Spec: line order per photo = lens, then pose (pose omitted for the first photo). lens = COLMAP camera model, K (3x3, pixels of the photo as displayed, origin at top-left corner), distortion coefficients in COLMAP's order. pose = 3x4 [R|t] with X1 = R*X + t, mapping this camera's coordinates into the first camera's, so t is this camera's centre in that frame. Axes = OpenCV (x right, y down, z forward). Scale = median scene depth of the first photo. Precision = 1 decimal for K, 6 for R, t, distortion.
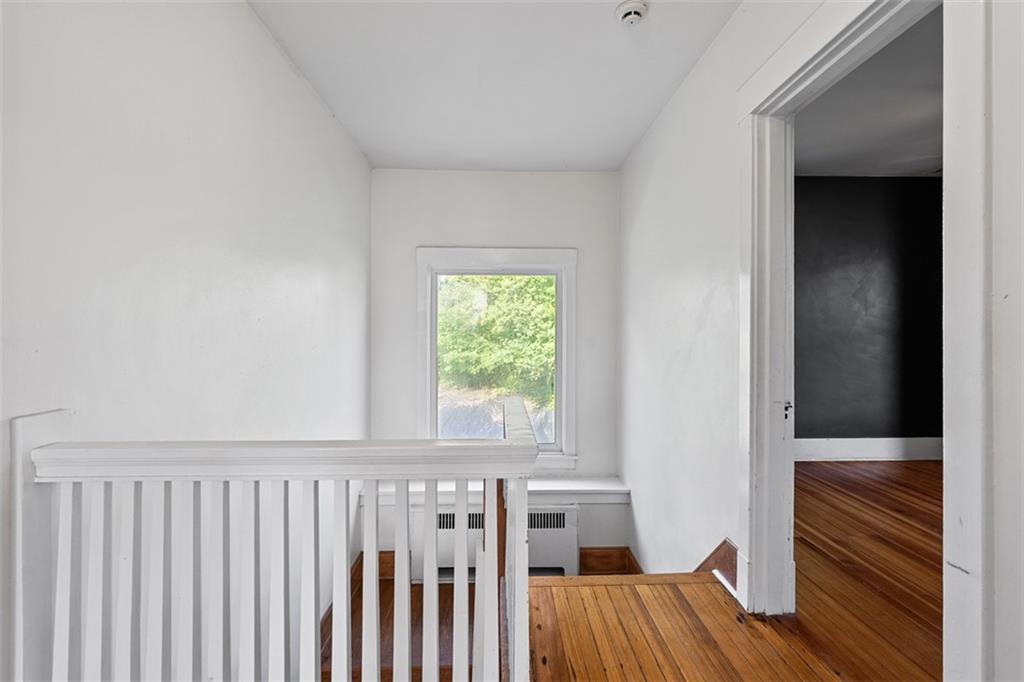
lens RADIAL K [[464.5, 0, 514.3], [0, 464.5, 334.2], [0, 0, 1]] dist [-0.004501, 0.000153]
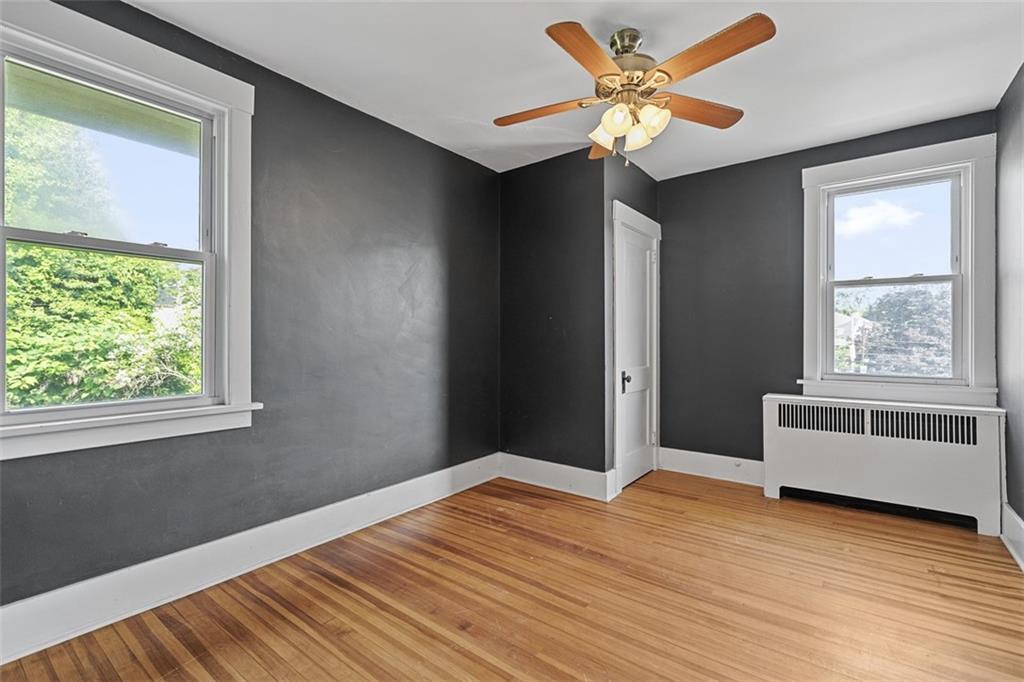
lens RADIAL K [[464.5, 0, 512.5], [0, 464.5, 342.0], [0, 0, 1]] dist [-0.004501, 0.000153]
pose [[0.628844, 0.005582, 0.777512, 0.269857], [-0.002048, 0.999983, -0.005523, 0.003225], [-0.777529, 0.001881, 0.628844, 0.394337]]
